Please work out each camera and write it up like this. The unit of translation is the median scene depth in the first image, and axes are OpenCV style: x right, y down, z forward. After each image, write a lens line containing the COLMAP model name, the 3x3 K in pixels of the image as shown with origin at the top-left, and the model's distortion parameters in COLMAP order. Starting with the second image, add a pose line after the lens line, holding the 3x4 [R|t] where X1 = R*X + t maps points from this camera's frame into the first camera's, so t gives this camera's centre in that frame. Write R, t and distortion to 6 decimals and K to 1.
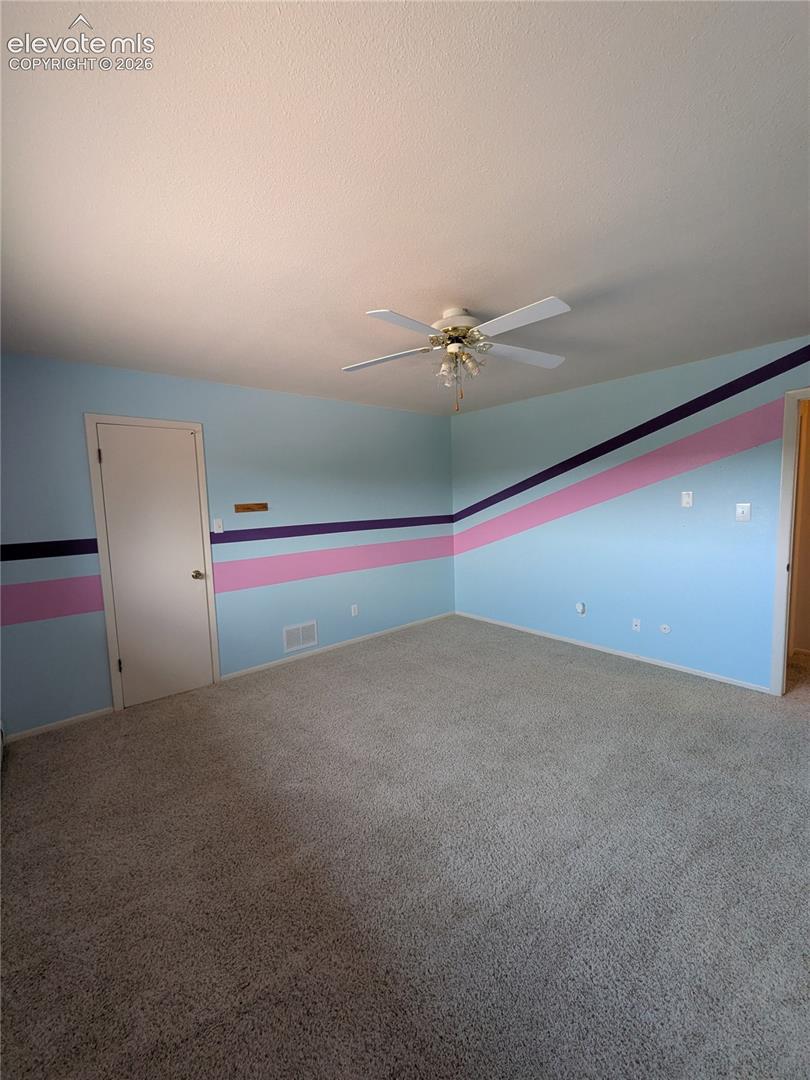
lens RADIAL K [[431.0, 0, 401.9], [0, 431.0, 539.0], [0, 0, 1]] dist [0.001236, 0.000103]
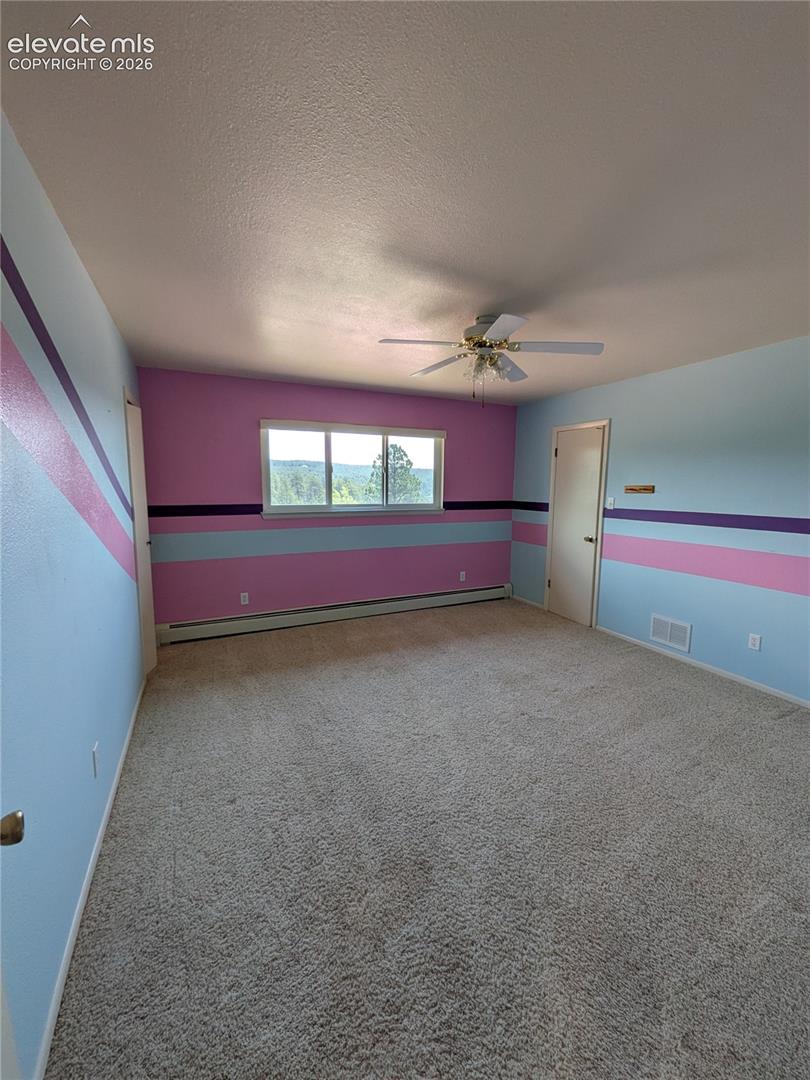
lens RADIAL K [[431.0, 0, 402.4], [0, 431.0, 540.7], [0, 0, 1]] dist [0.001236, 0.000103]
pose [[-0.267200, 0.150345, -0.951841, 0.851430], [-0.094373, 0.978923, 0.181115, -0.087202], [0.959009, 0.138222, -0.247380, 0.727267]]
